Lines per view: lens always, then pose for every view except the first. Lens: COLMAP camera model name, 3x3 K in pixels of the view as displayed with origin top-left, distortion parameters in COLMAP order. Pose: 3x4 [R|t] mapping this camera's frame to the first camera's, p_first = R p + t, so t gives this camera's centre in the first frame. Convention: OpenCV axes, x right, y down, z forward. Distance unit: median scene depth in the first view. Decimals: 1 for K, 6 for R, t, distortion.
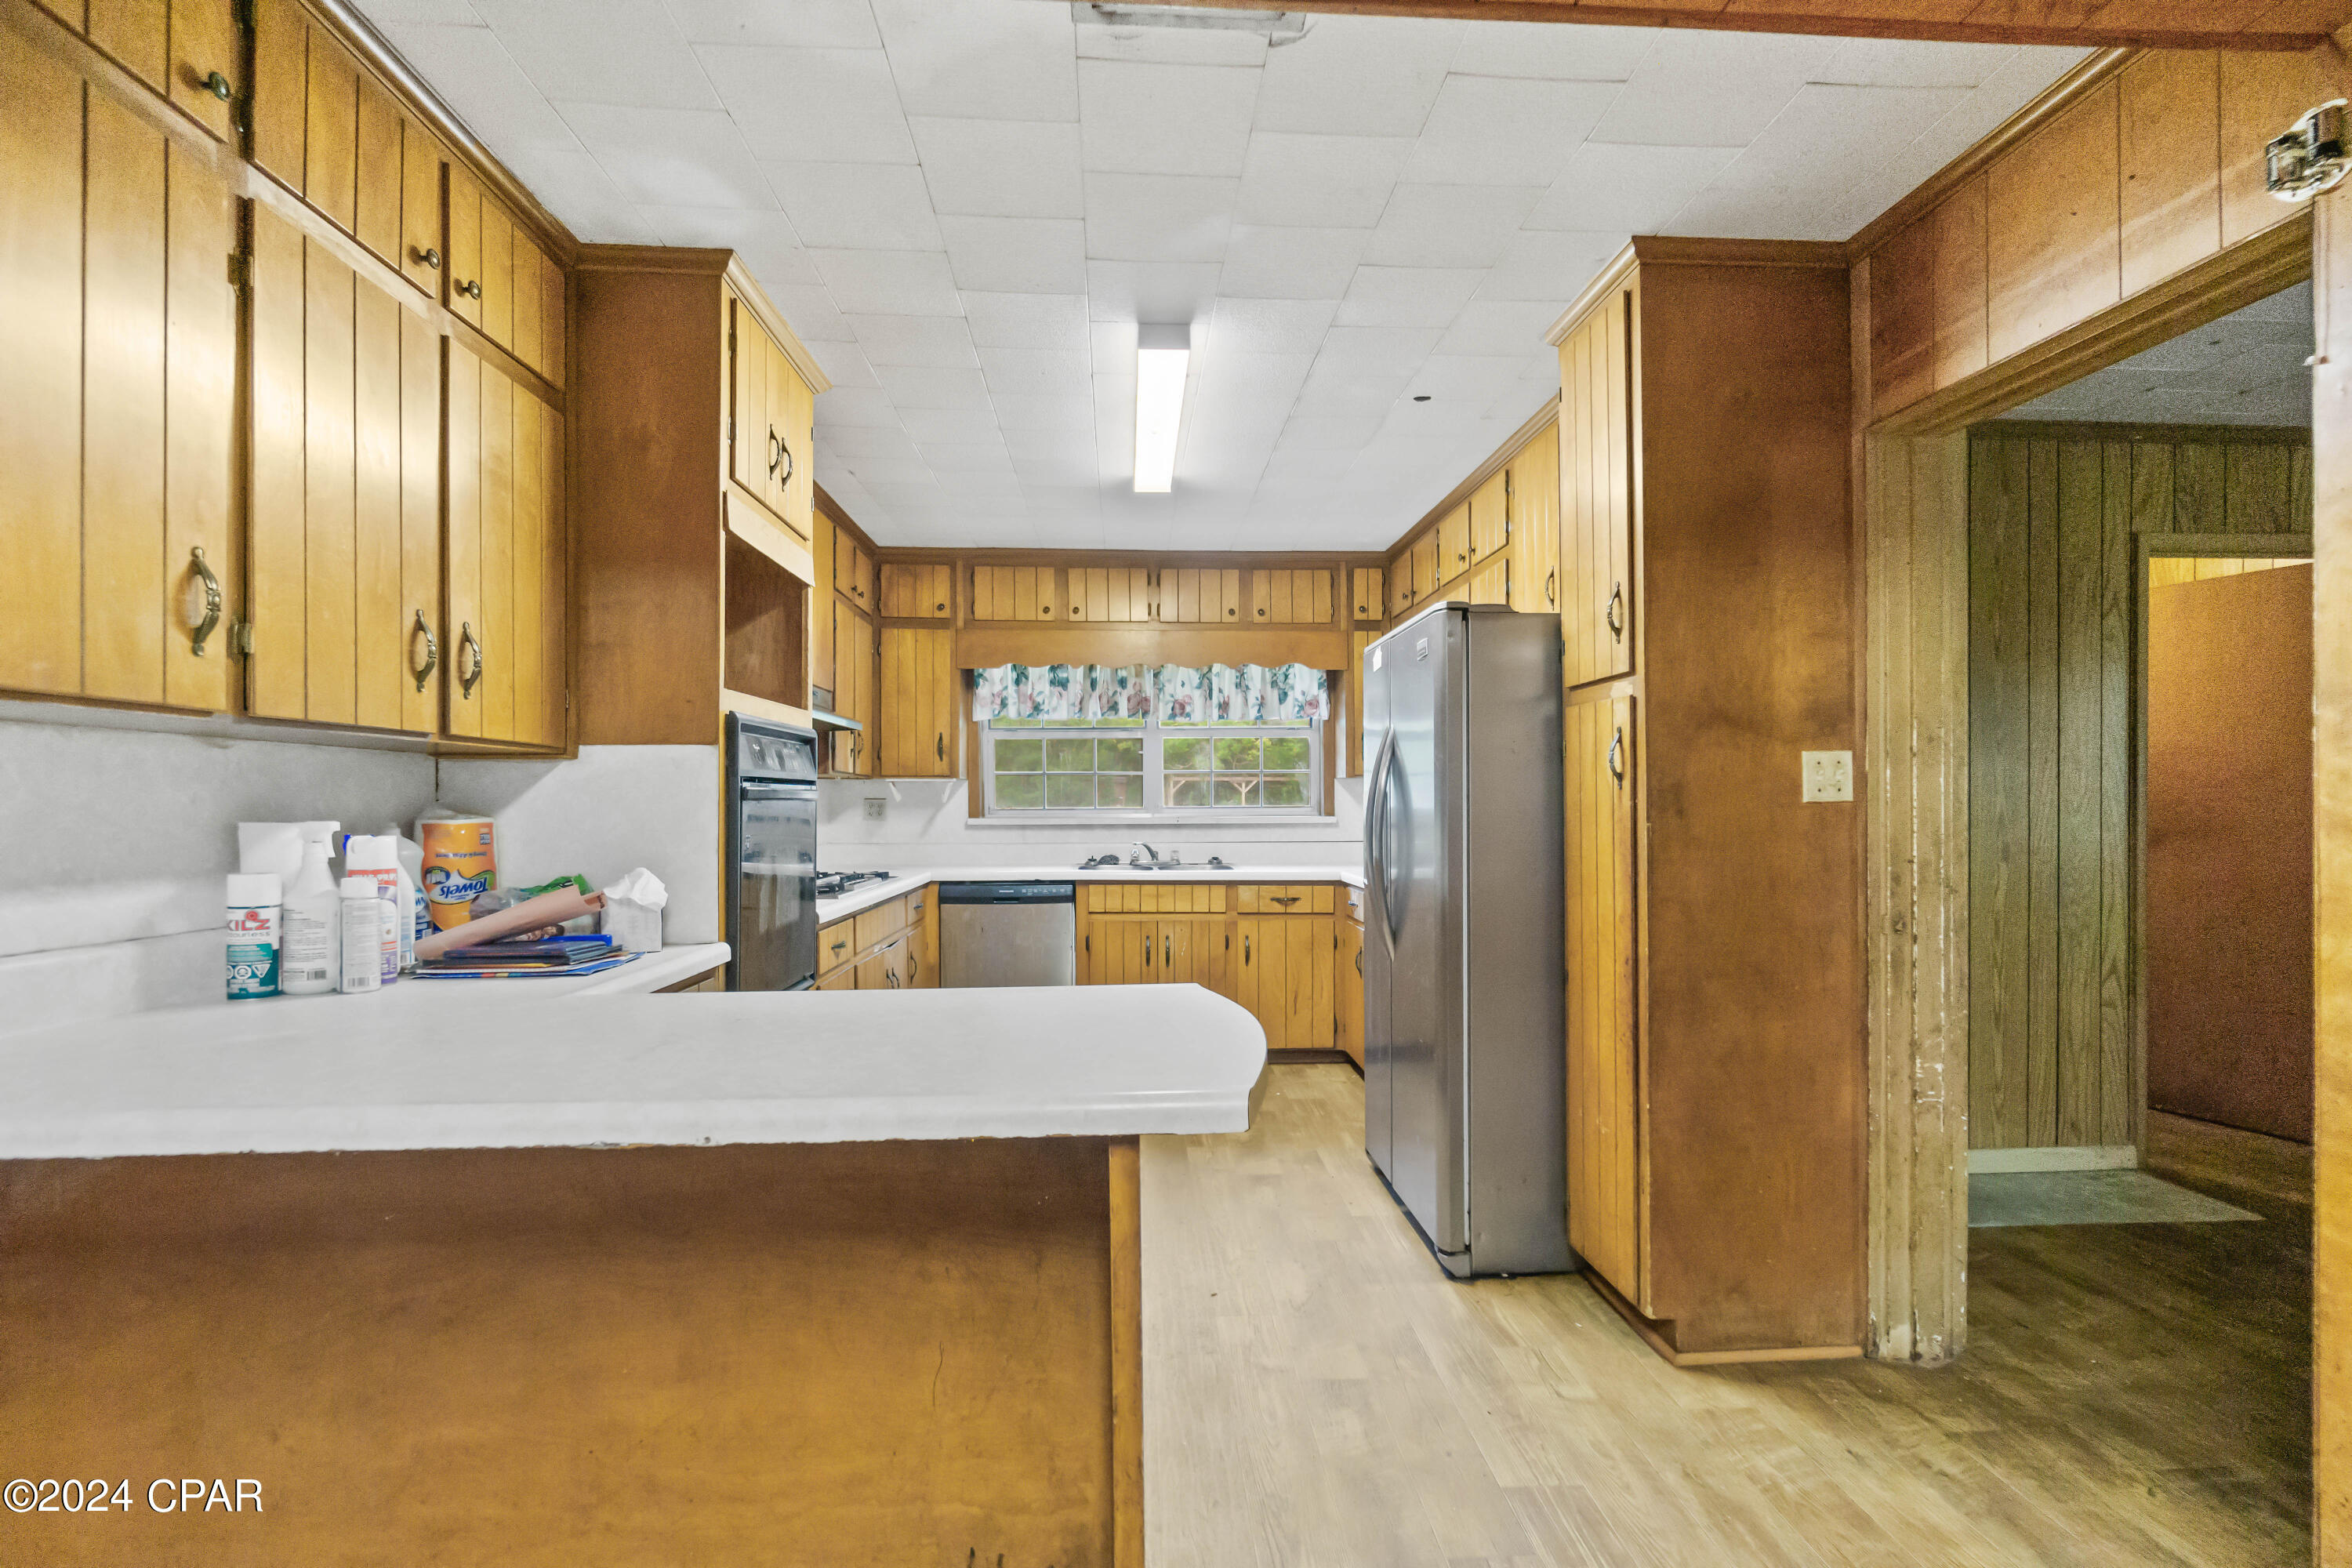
lens RADIAL K [[1021.1, 0, 1172.5], [0, 1021.1, 809.3], [0, 0, 1]] dist [-0.006491, 0.001561]
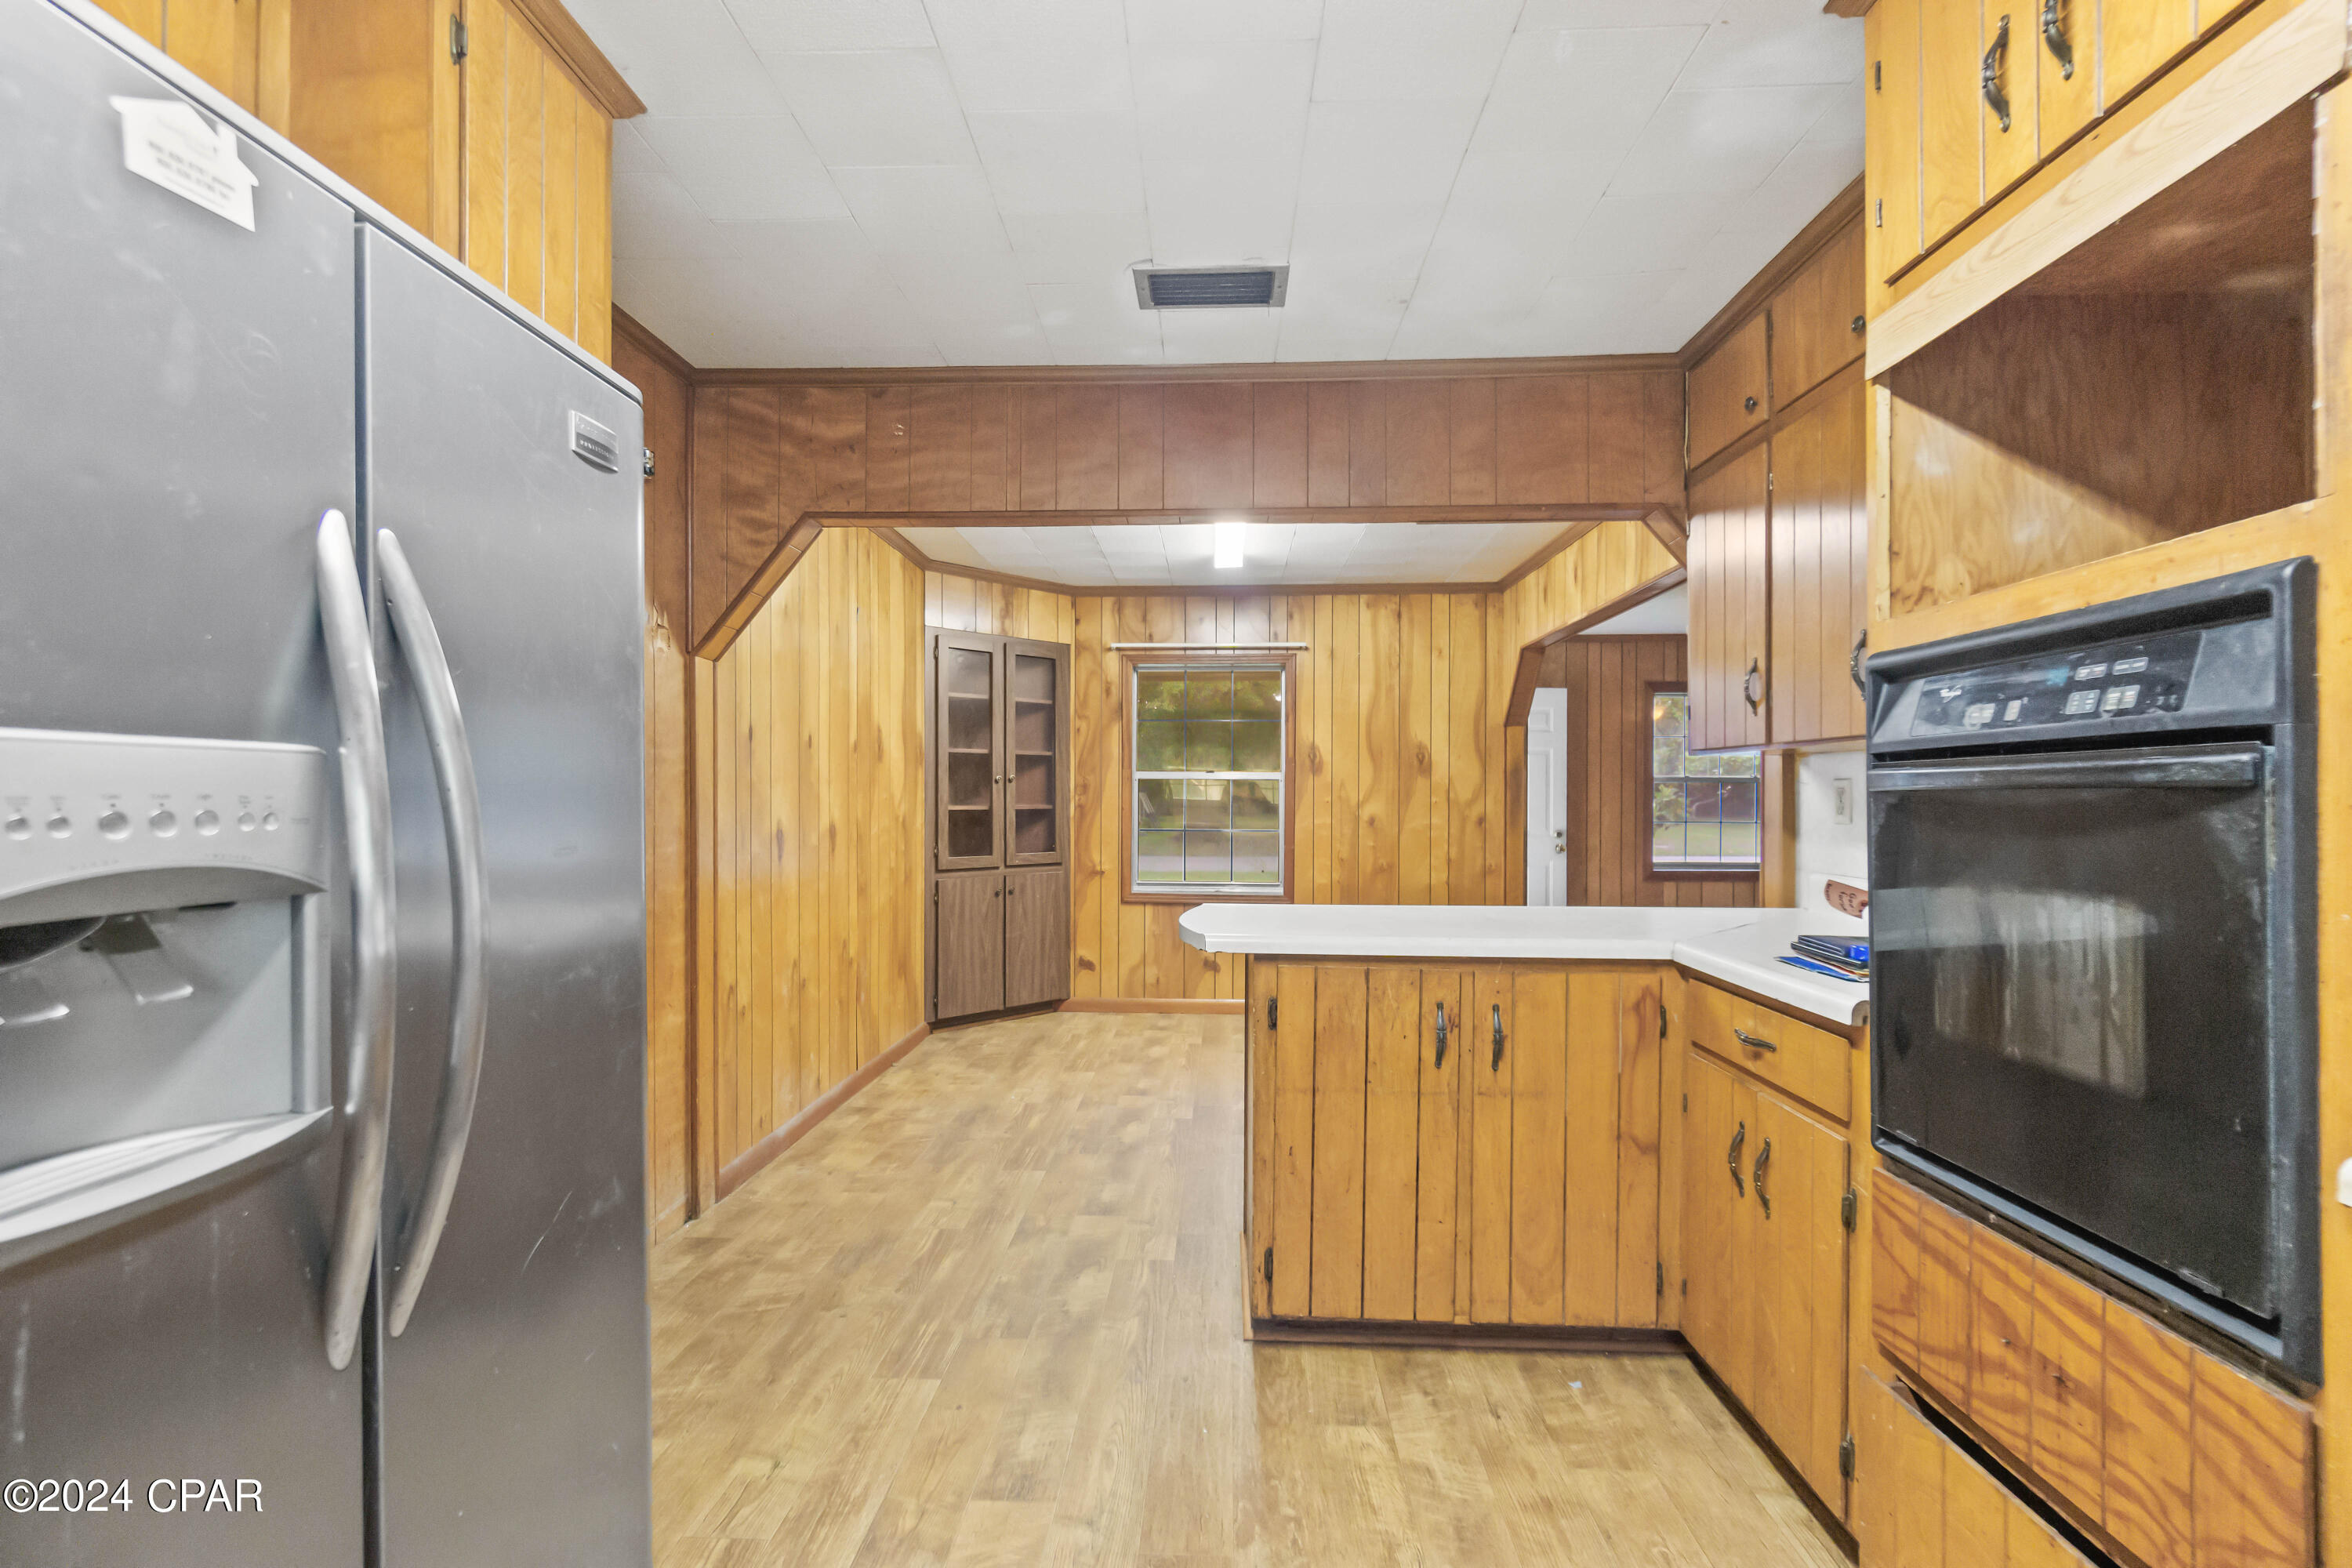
lens RADIAL K [[1021.1, 0, 1188.6], [0, 1021.1, 794.8], [0, 0, 1]] dist [-0.006491, 0.001561]
pose [[-0.996466, 0.000312, 0.084001, -0.022345], [0.000570, 0.999995, 0.003049, -0.004564], [-0.083999, 0.003086, -0.996461, 0.785042]]
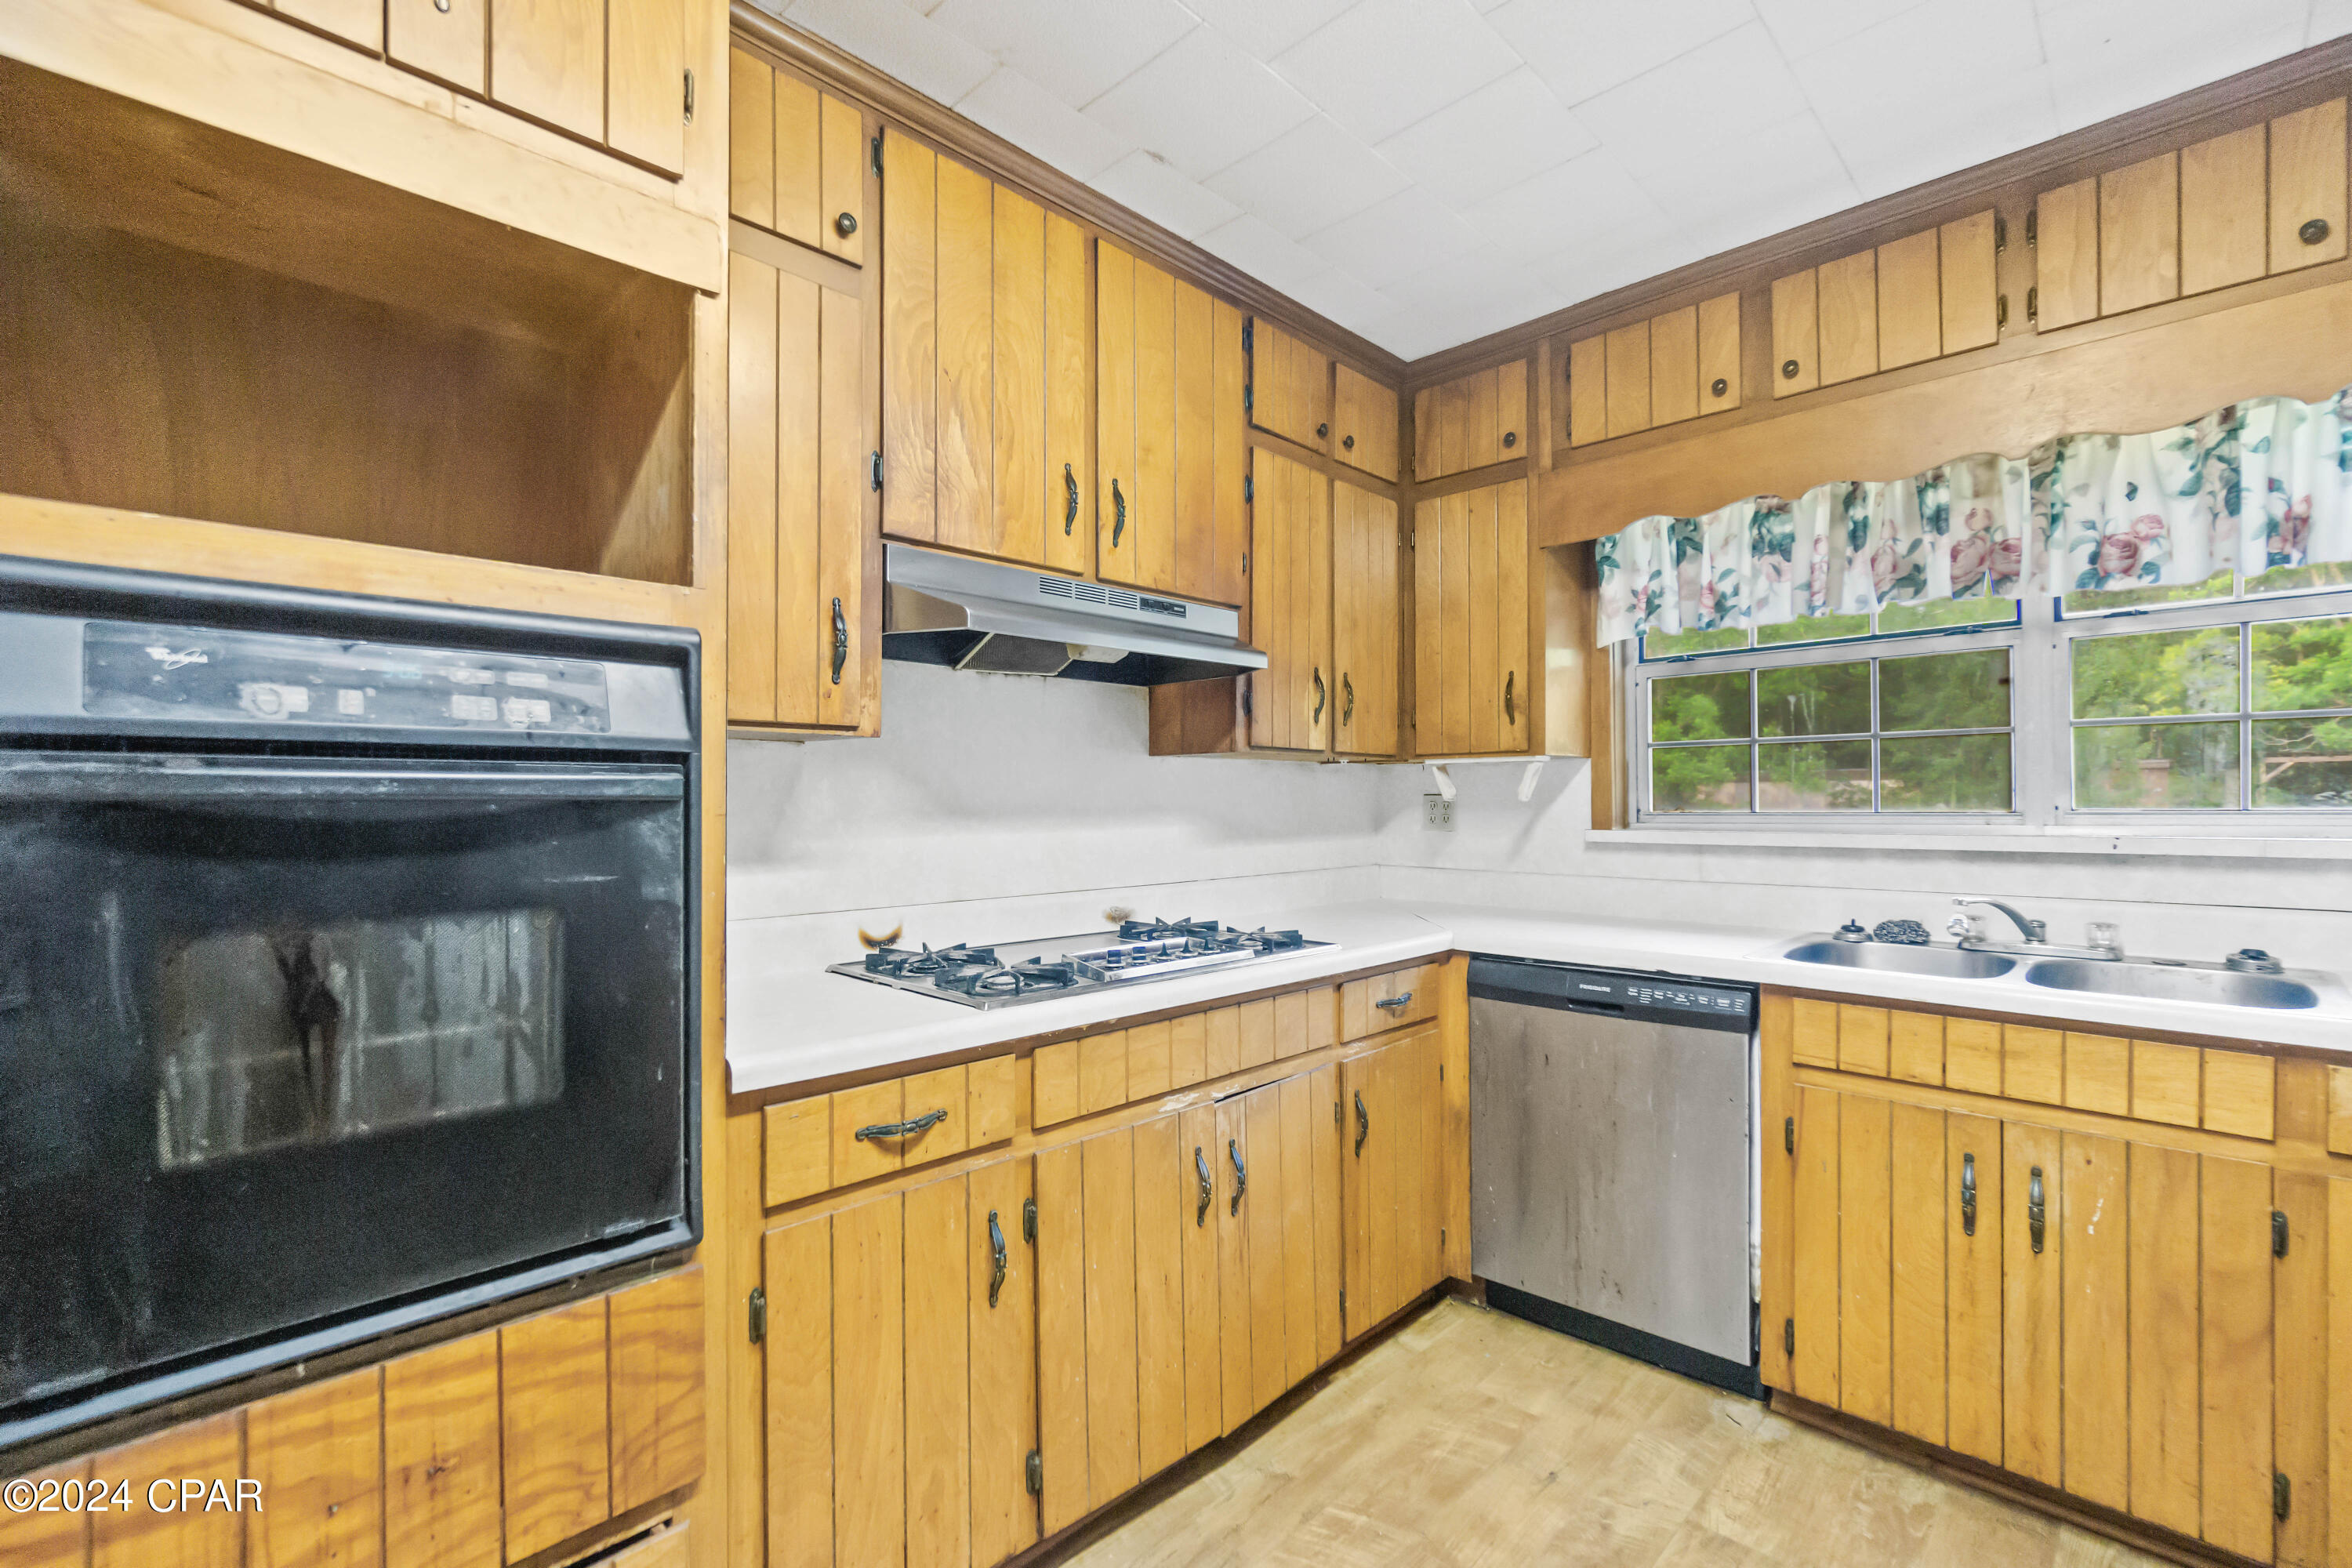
lens RADIAL K [[1021.1, 0, 1177.6], [0, 1021.1, 799.6], [0, 0, 1]] dist [-0.006491, 0.001561]
pose [[0.675578, -0.002081, -0.737285, 0.052213], [-0.001272, 0.999991, -0.003988, -0.004748], [0.737287, 0.003632, 0.675570, 0.505091]]
